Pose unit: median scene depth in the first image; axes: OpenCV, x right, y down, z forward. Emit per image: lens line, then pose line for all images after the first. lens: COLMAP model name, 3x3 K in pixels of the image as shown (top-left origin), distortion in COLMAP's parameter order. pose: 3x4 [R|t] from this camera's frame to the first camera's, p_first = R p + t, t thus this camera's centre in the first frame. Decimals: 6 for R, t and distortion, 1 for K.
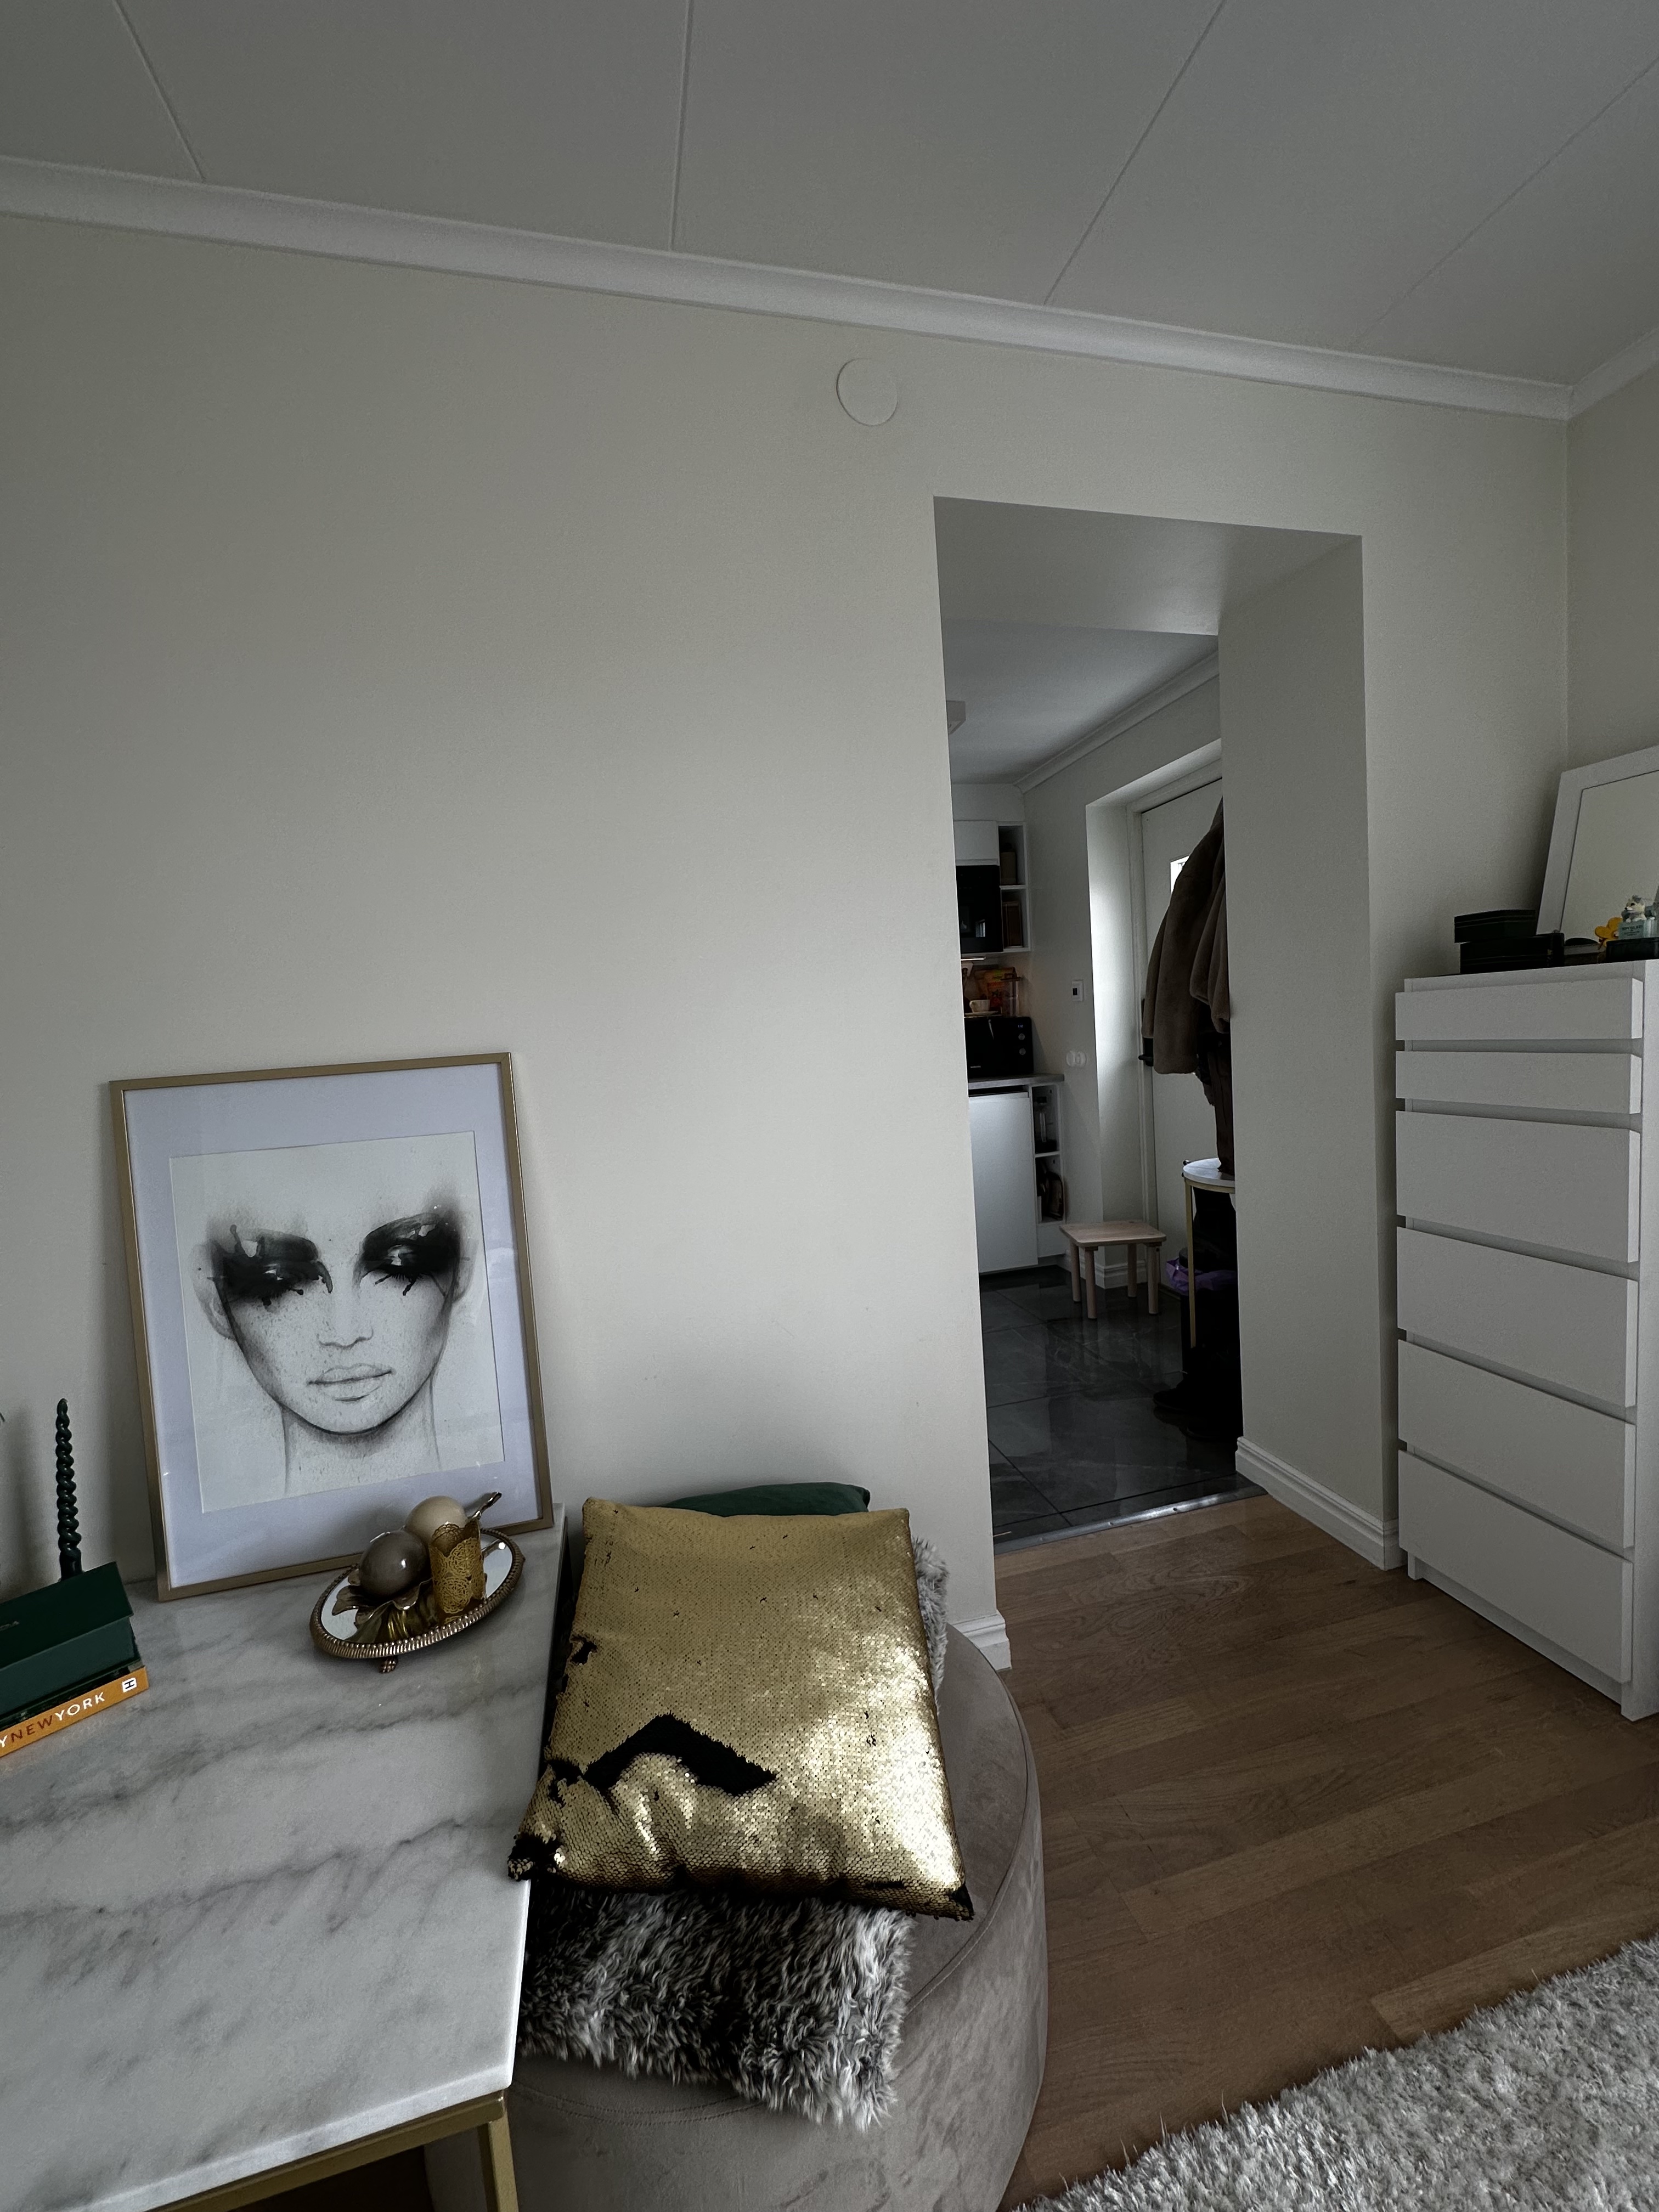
lens RADIAL K [[880.4, 0, 832.2], [0, 880.4, 1105.6], [0, 0, 1]] dist [0.003629, -0.000318]
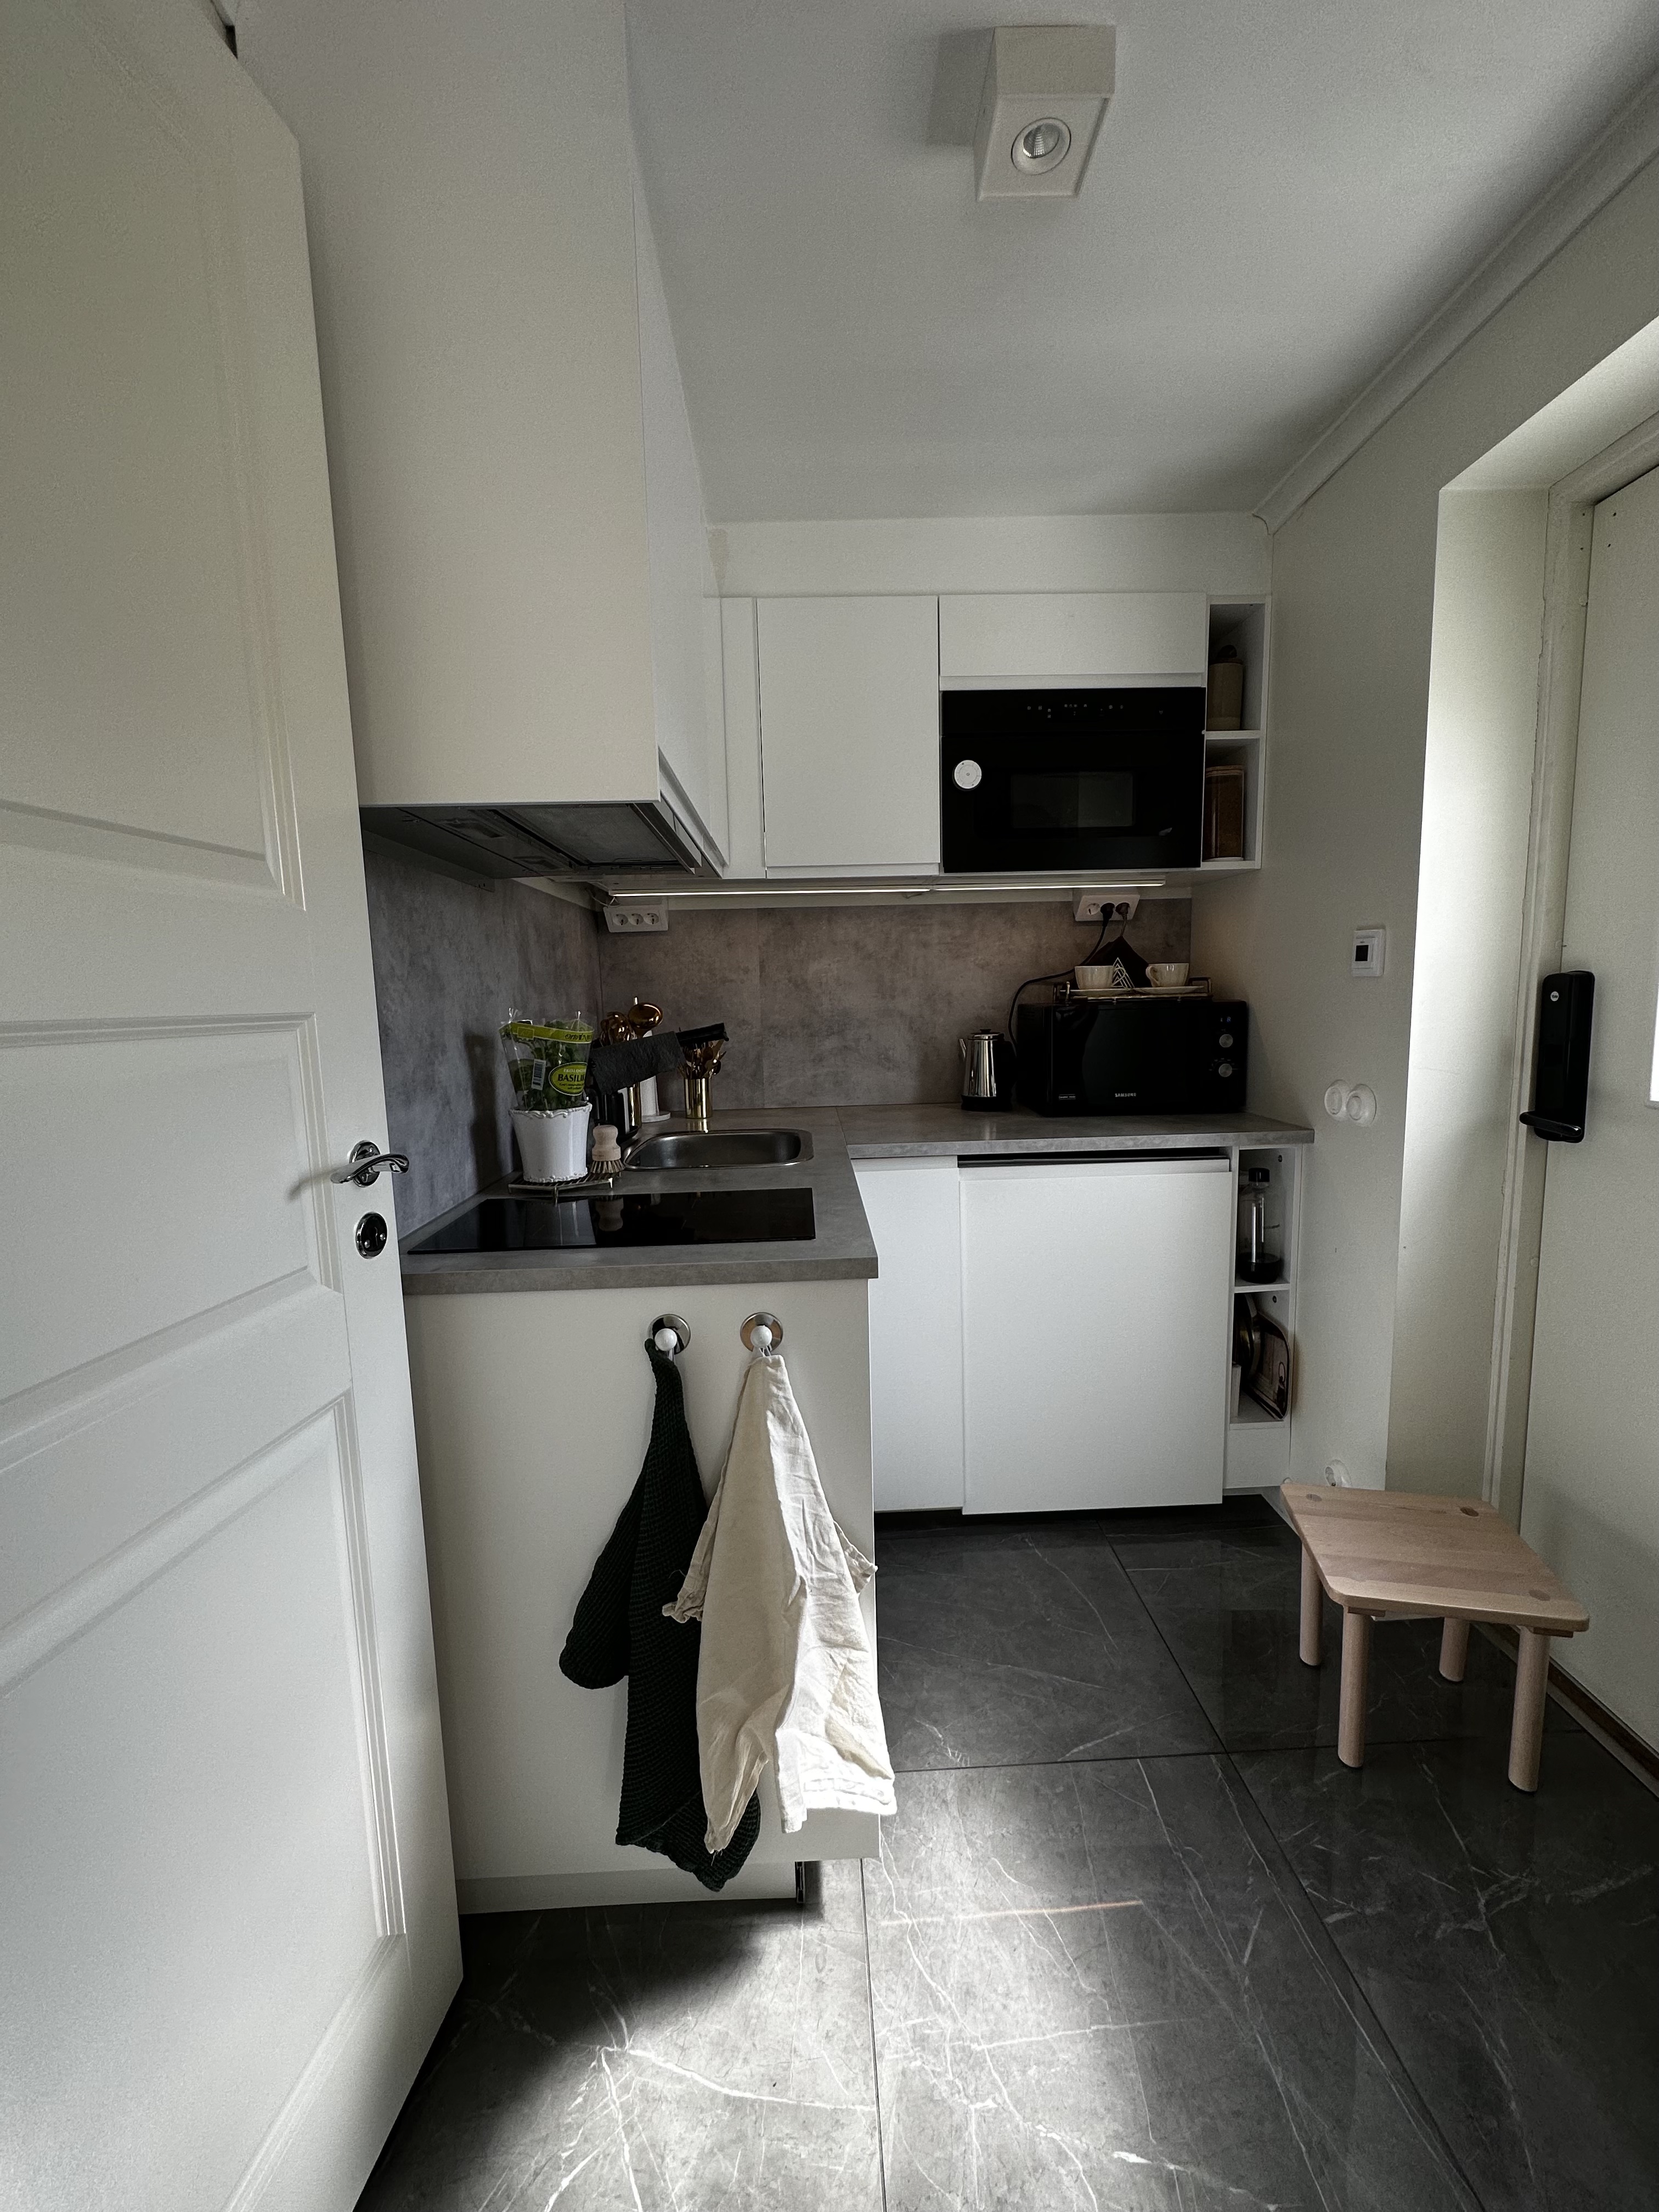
lens RADIAL K [[880.4, 0, 831.5], [0, 880.4, 1098.1], [0, 0, 1]] dist [0.003629, -0.000318]
pose [[0.974876, 0.071783, -0.210864, 0.109483], [-0.063970, 0.996997, 0.043654, -0.056686], [0.213364, -0.029068, 0.976540, 0.483570]]
